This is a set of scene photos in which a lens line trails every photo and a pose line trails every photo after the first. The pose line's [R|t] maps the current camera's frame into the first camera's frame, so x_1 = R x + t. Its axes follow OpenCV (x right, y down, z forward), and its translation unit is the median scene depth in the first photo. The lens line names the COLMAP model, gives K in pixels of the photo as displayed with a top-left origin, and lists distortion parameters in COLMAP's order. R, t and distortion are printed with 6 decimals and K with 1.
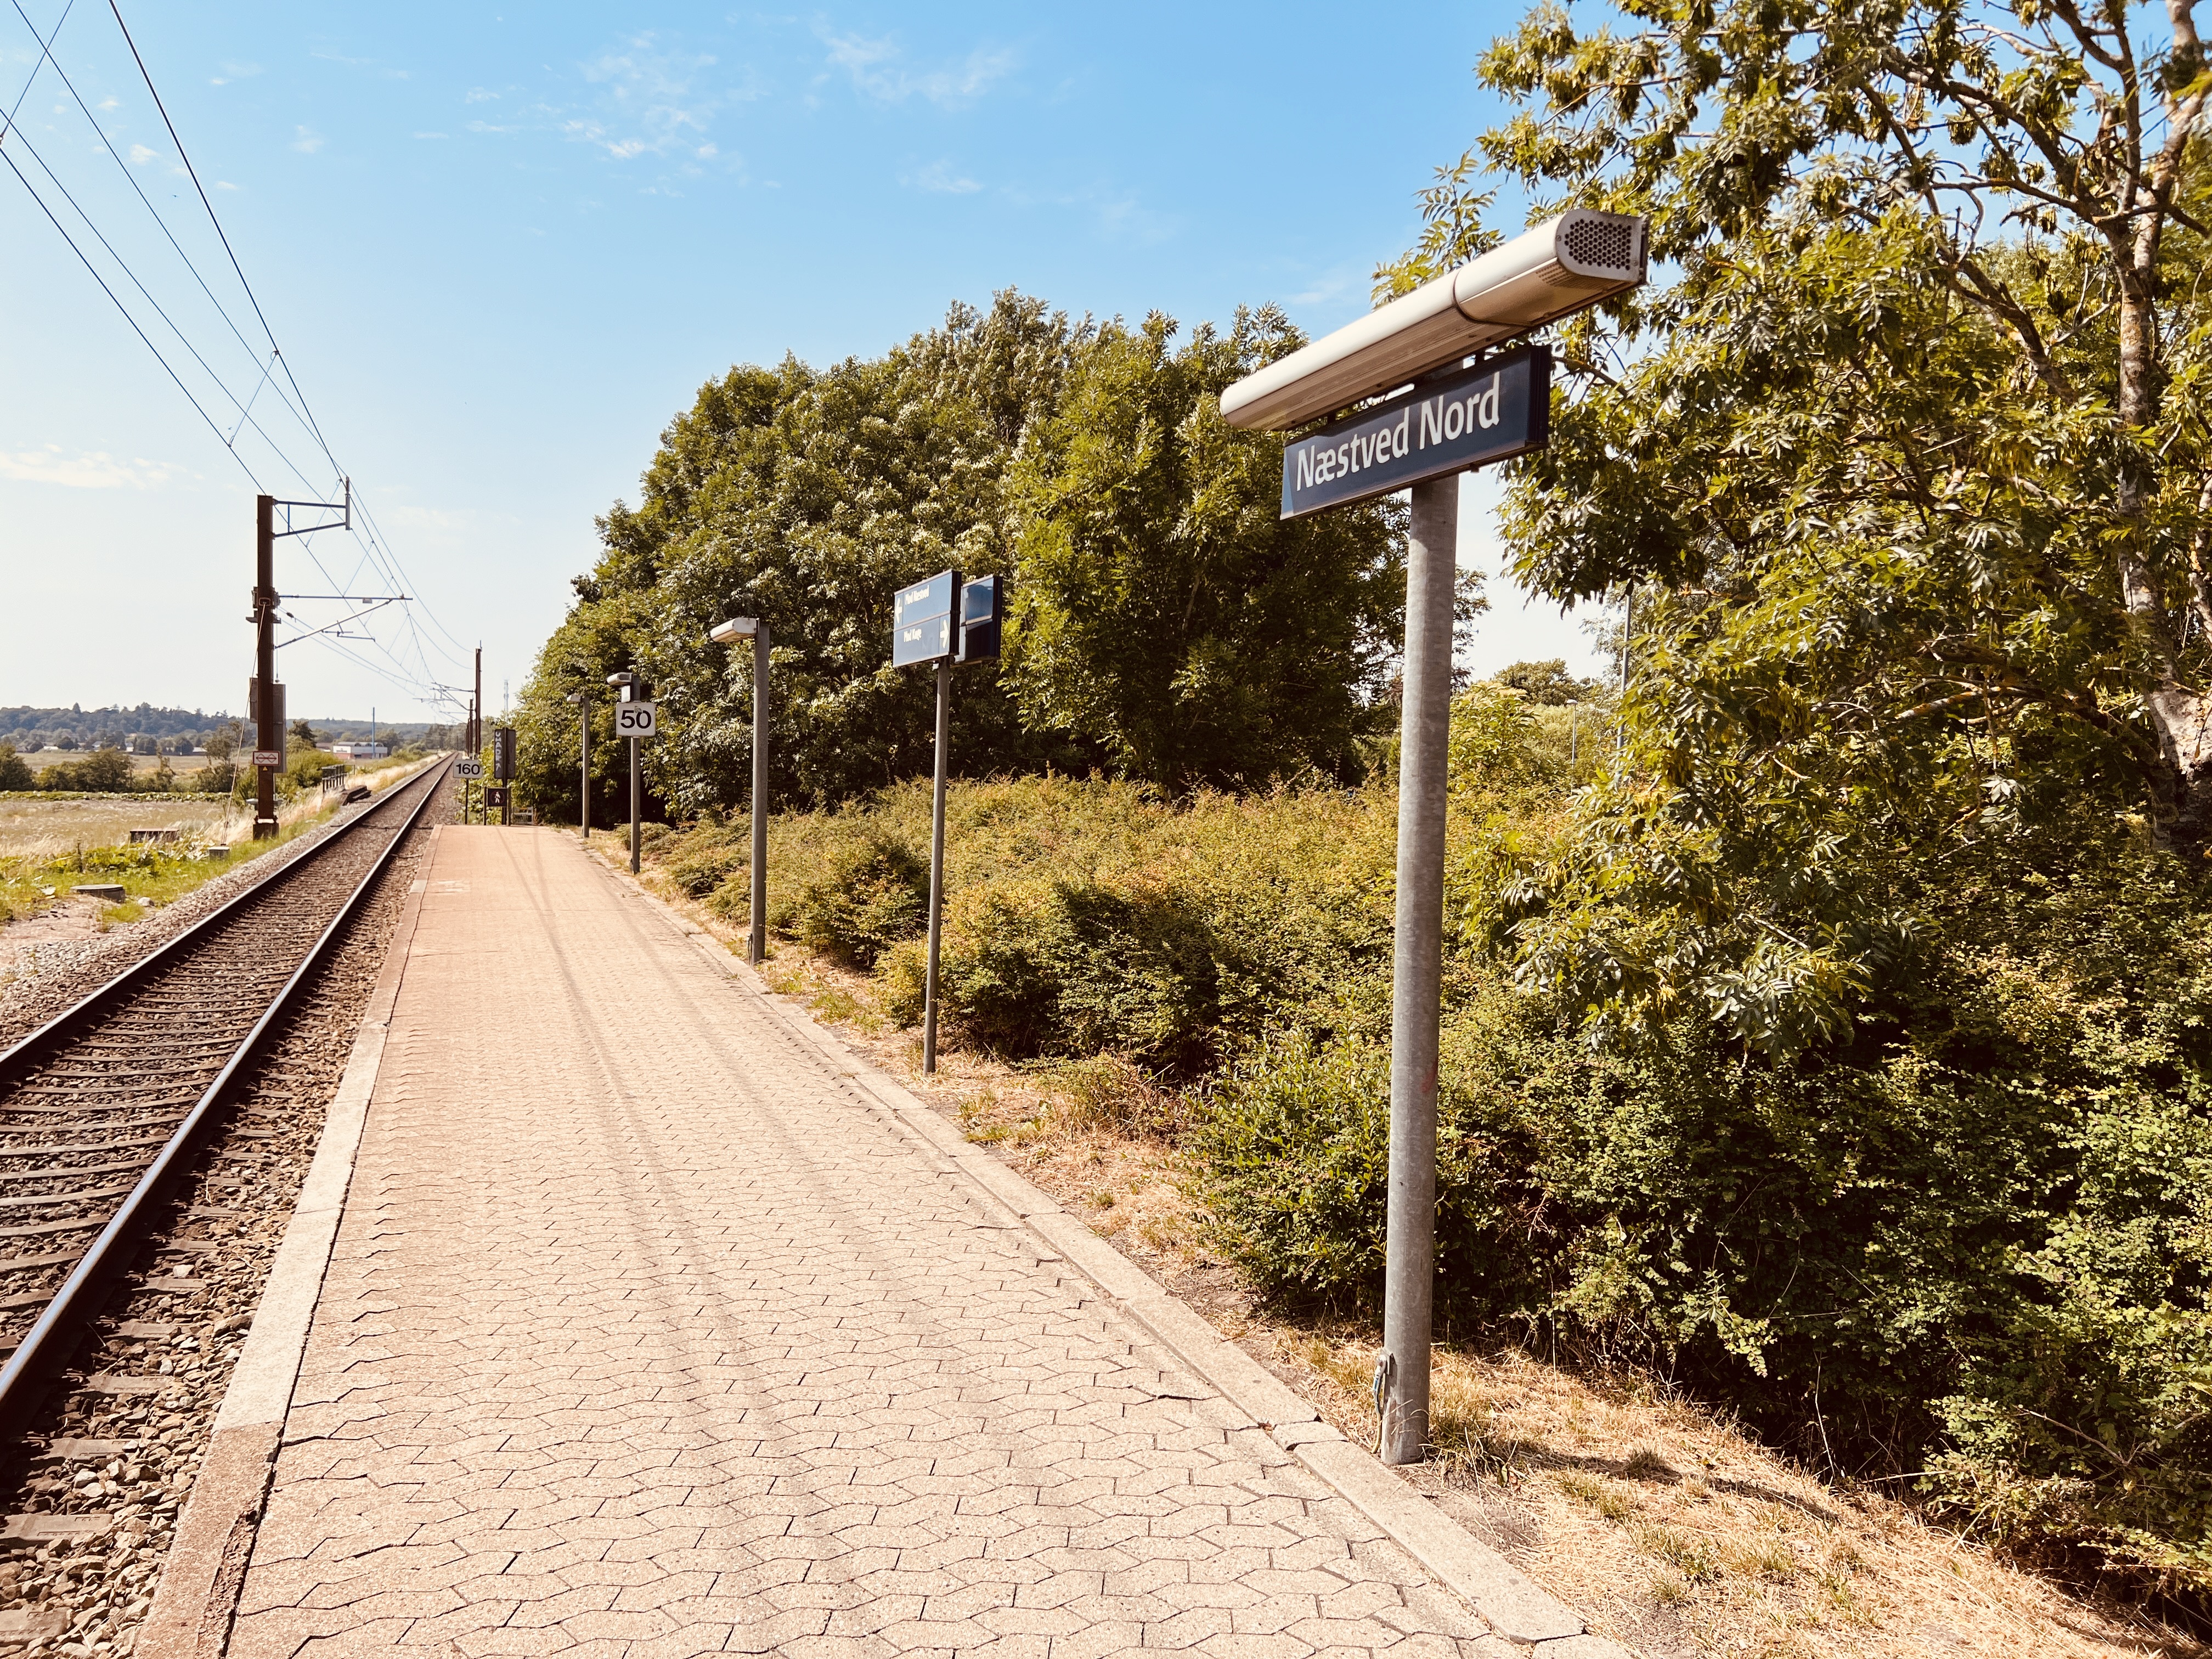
lens RADIAL K [[1662.7, 0, 1109.8], [0, 1662.7, 907.5], [0, 0, 1]] dist [-0.022868, -0.004812]
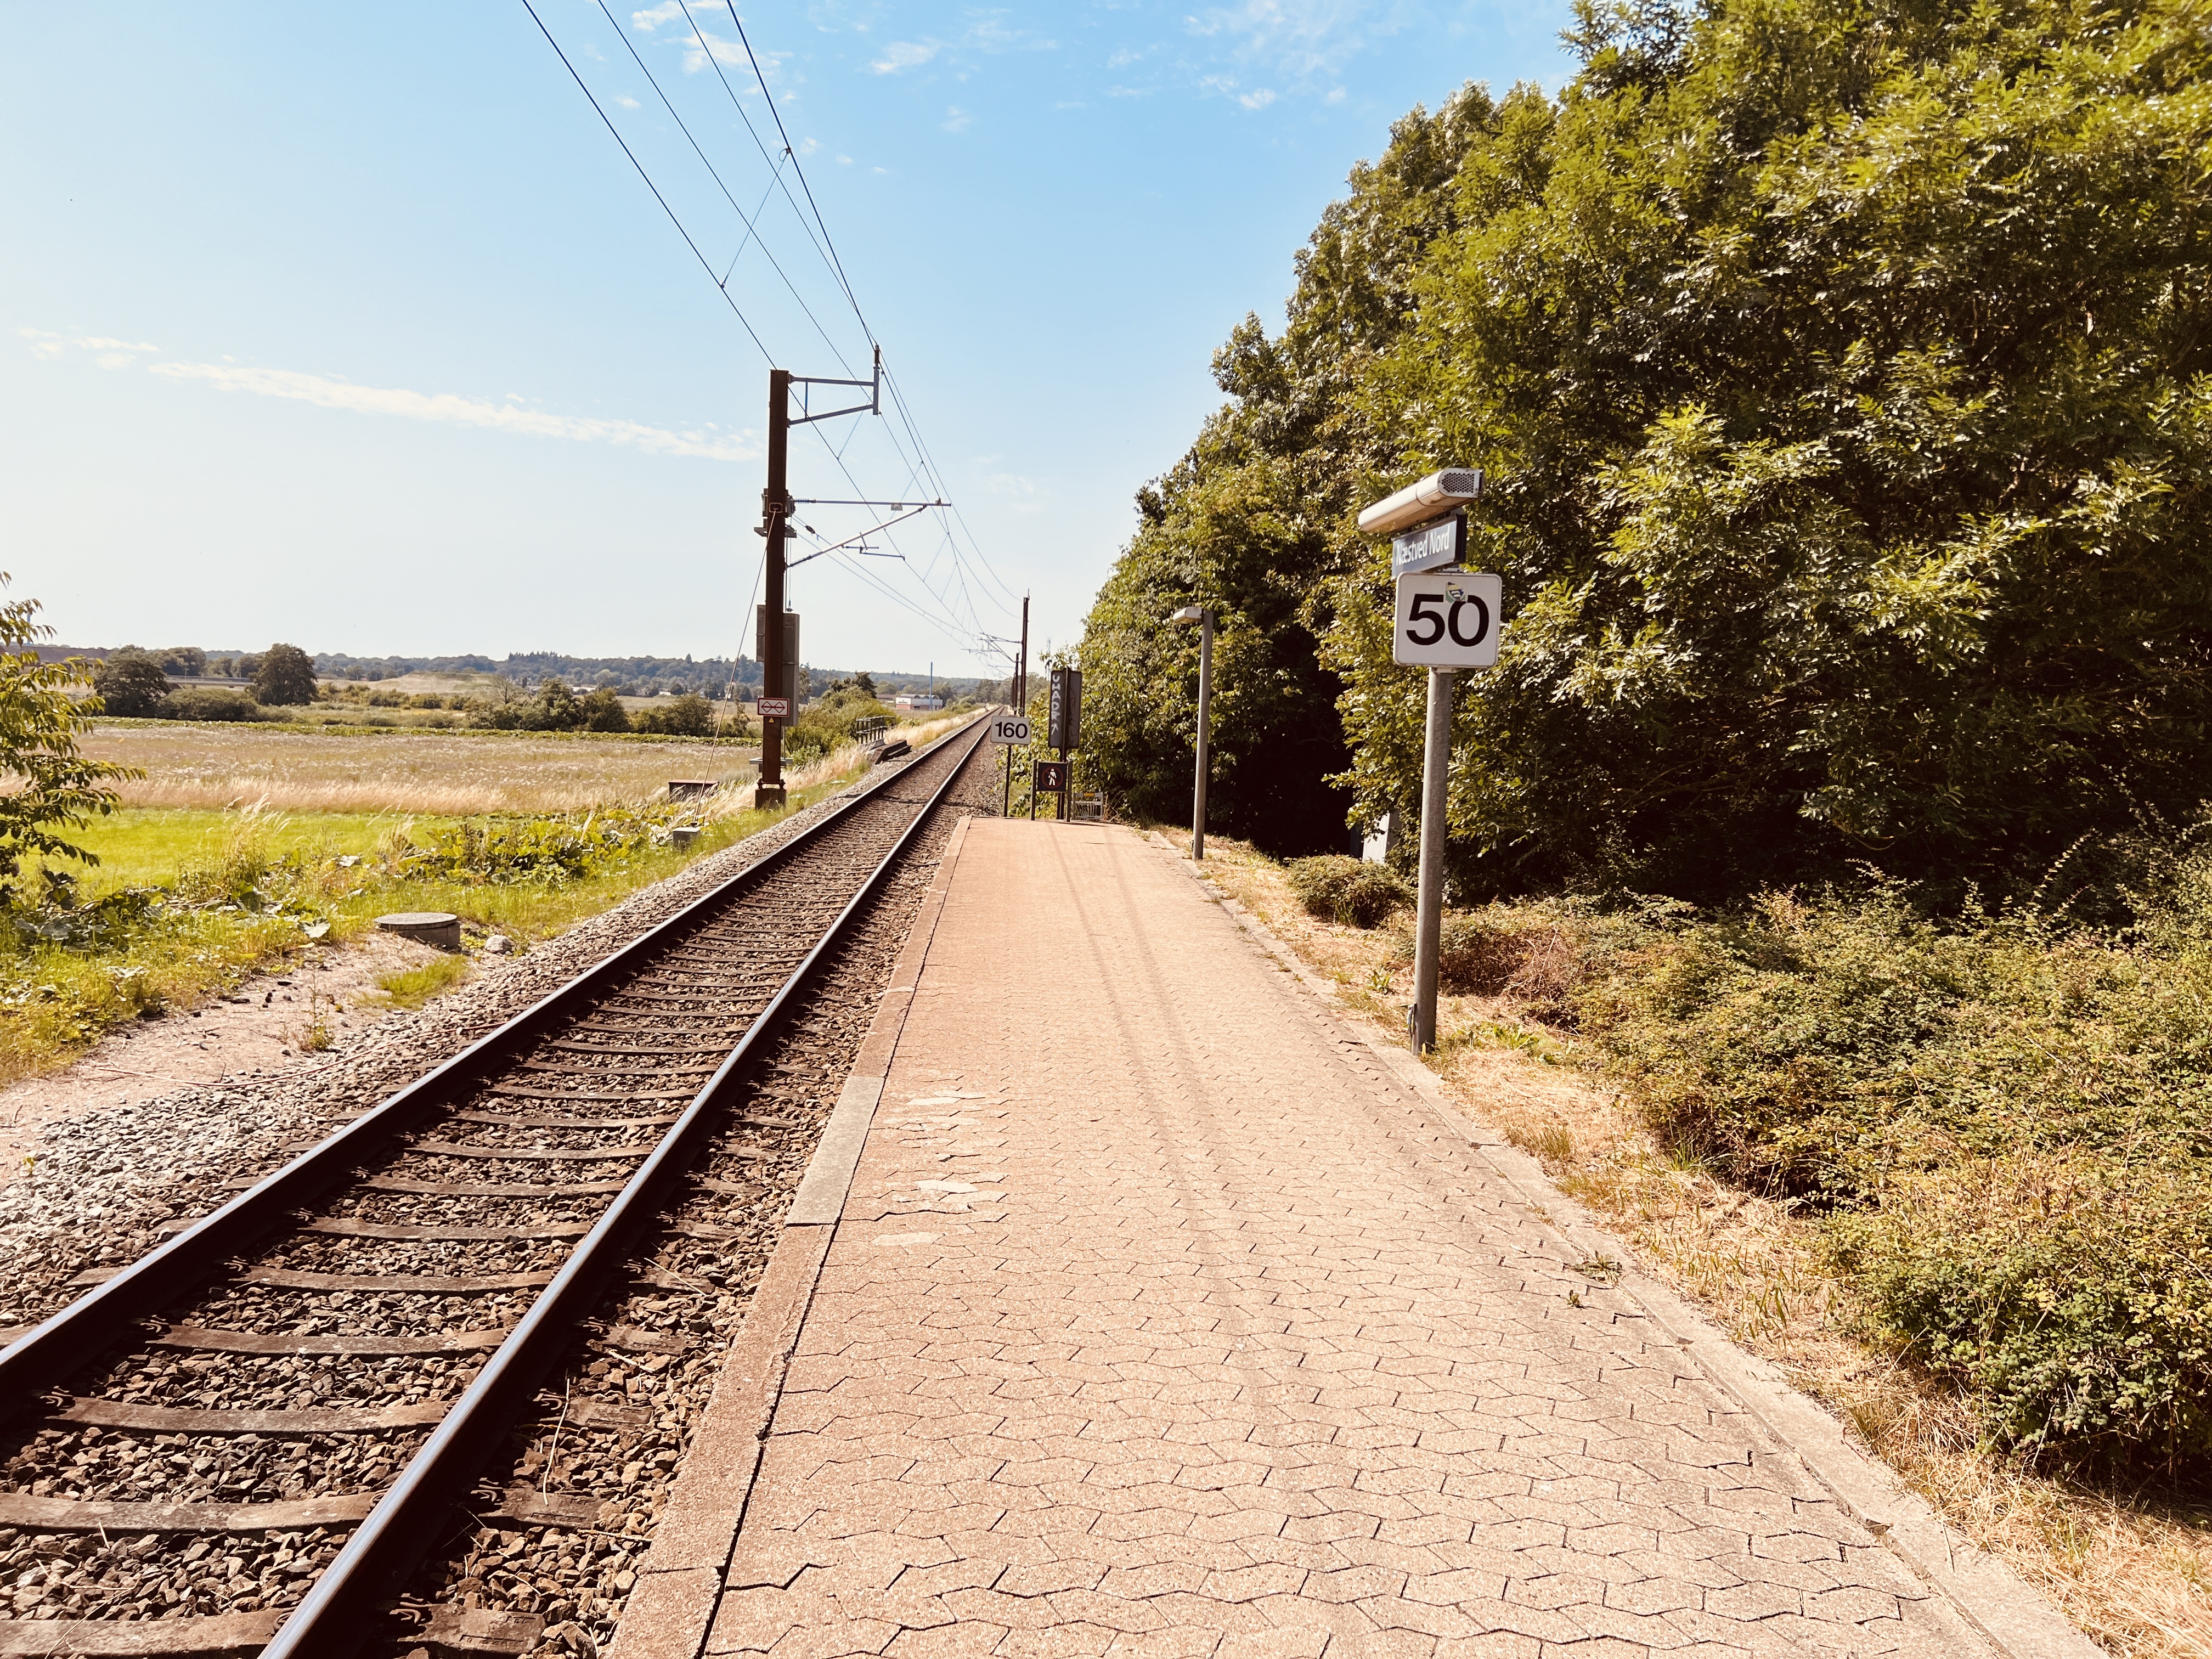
lens RADIAL K [[1653.5, 0, 1106.0], [0, 1653.5, 829.5], [0, 0, 1]] dist [0.297626, -0.000061]
pose [[0.951581, 0.038835, -0.304934, -0.109748], [-0.045794, 0.998828, -0.015700, -0.026641], [0.303967, 0.028904, 0.952244, 0.283015]]
